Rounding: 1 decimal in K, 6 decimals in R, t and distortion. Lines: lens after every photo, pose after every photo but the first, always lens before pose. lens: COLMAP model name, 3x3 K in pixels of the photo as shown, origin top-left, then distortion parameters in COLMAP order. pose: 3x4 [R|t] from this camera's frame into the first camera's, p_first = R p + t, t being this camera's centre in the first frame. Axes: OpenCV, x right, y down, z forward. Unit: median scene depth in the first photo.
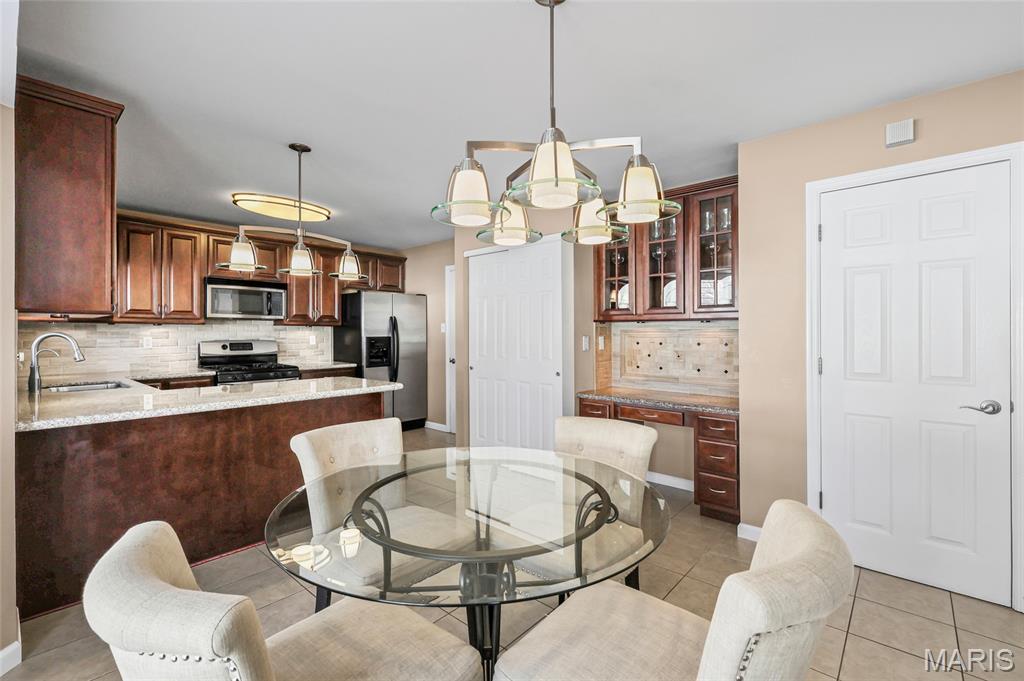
lens RADIAL K [[449.9, 0, 508.6], [0, 449.9, 339.0], [0, 0, 1]] dist [0.027812, 0.000101]
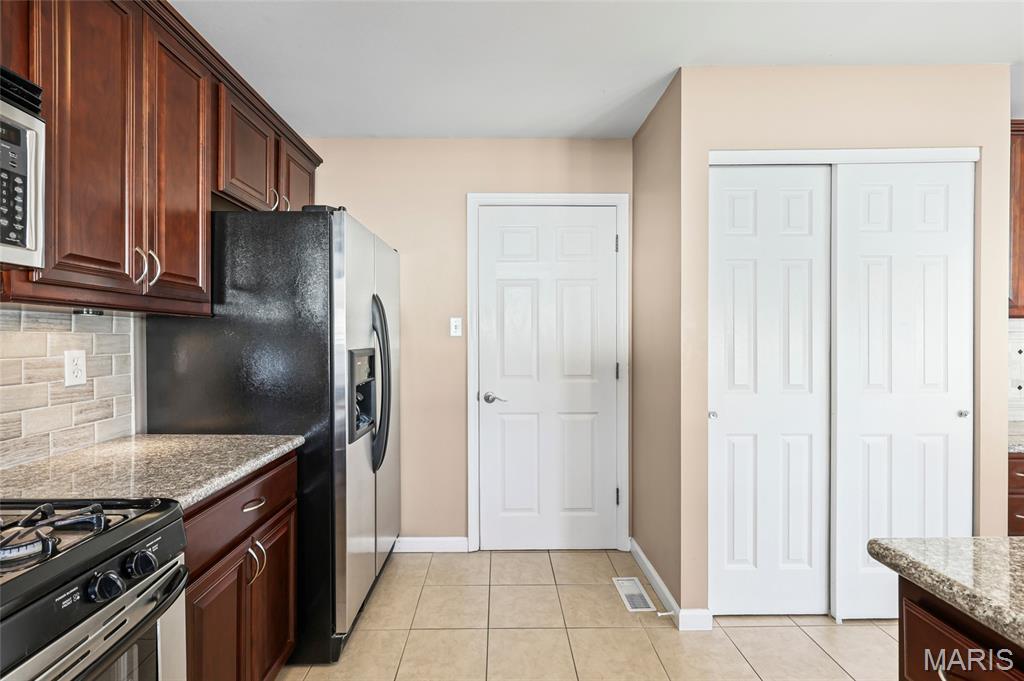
lens RADIAL K [[446.9, 0, 509.2], [0, 446.9, 336.5], [0, 0, 1]] dist [0.002218, 0.000455]
pose [[0.735299, -0.002014, 0.677740, -0.491470], [0.010485, 0.999910, -0.008404, -0.011784], [-0.677662, 0.013285, 0.735254, 0.744266]]
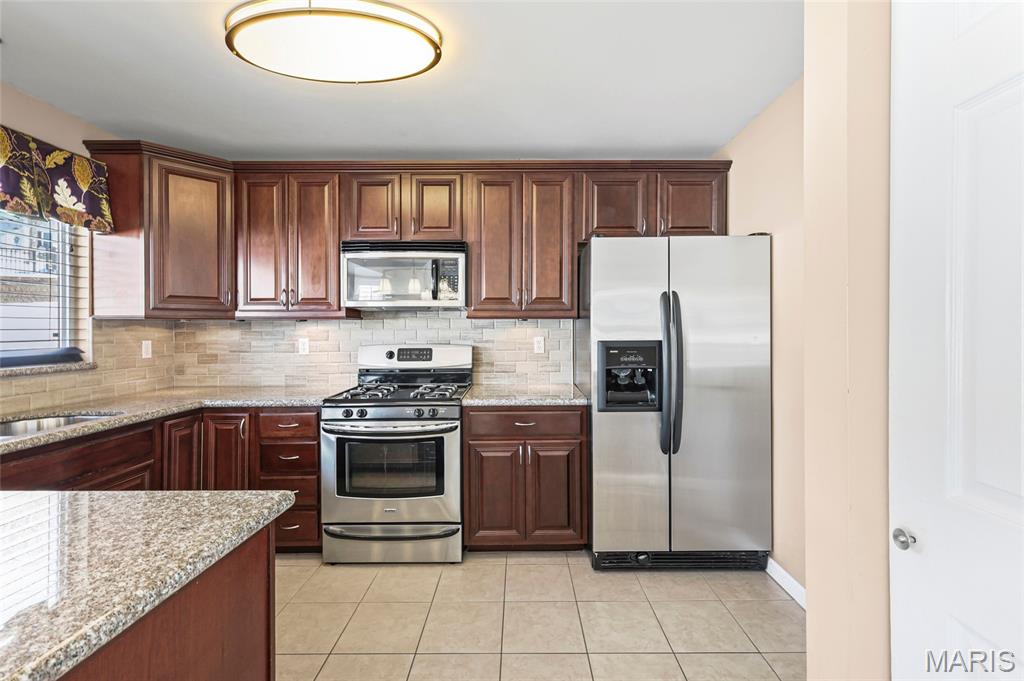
lens RADIAL K [[450.2, 0, 517.0], [0, 450.2, 328.0], [0, 0, 1]] dist [-0.000360, -0.000280]
pose [[0.665912, -0.004974, -0.746014, -0.048988], [-0.006564, 0.999900, -0.012526, -0.012718], [0.746002, 0.013238, 0.665813, 0.712605]]
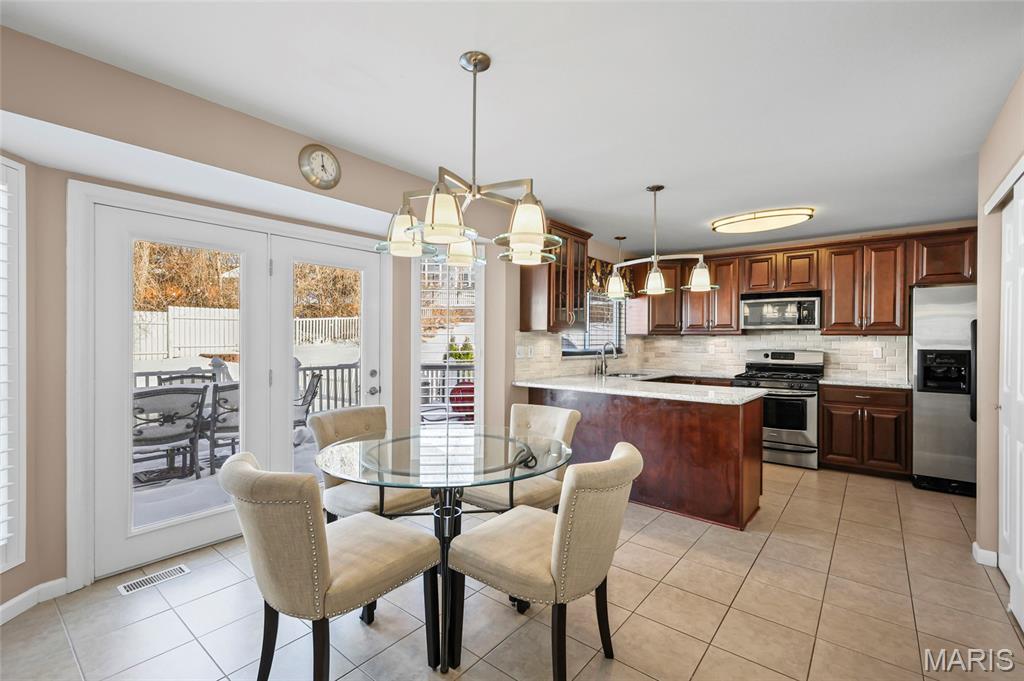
lens RADIAL K [[444.7, 0, 509.3], [0, 444.7, 339.4], [0, 0, 1]] dist [0.001878, 0.000214]
pose [[0.044929, 0.000317, -0.998990, 0.409959], [-0.019627, 0.999807, -0.000565, -0.008710], [0.998797, 0.019632, 0.044927, 0.332633]]
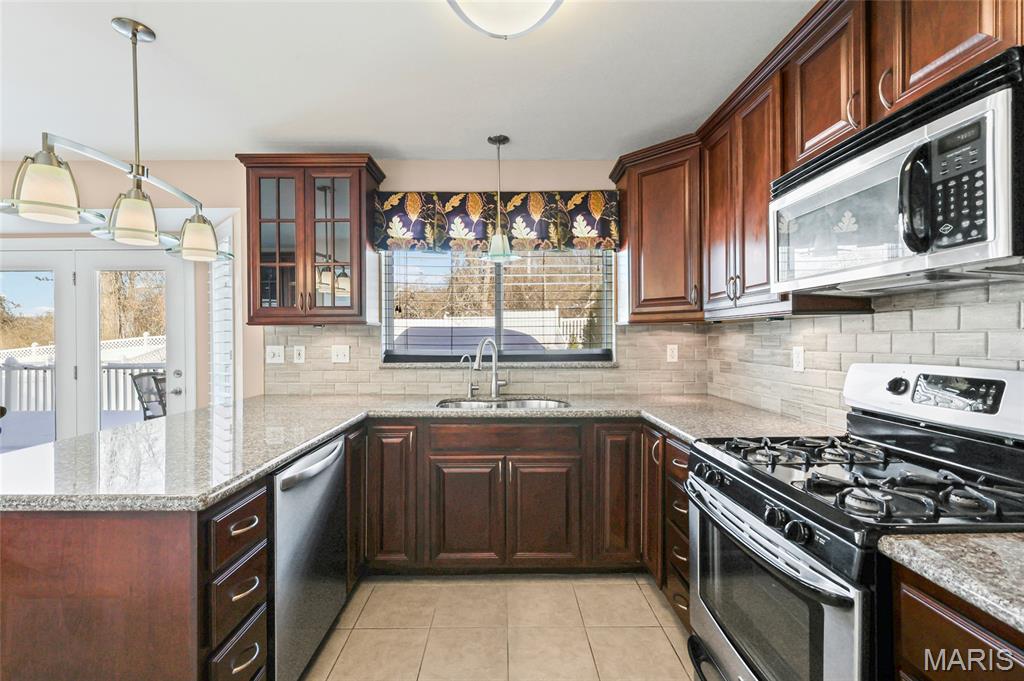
lens RADIAL K [[444.7, 0, 509.3], [0, 444.7, 339.4], [0, 0, 1]] dist [0.001878, 0.000214]
pose [[-0.736700, 0.008866, -0.676162, -0.245639], [-0.001848, 0.999884, 0.015123, -0.016159], [0.676217, 0.012391, -0.736598, 1.032537]]
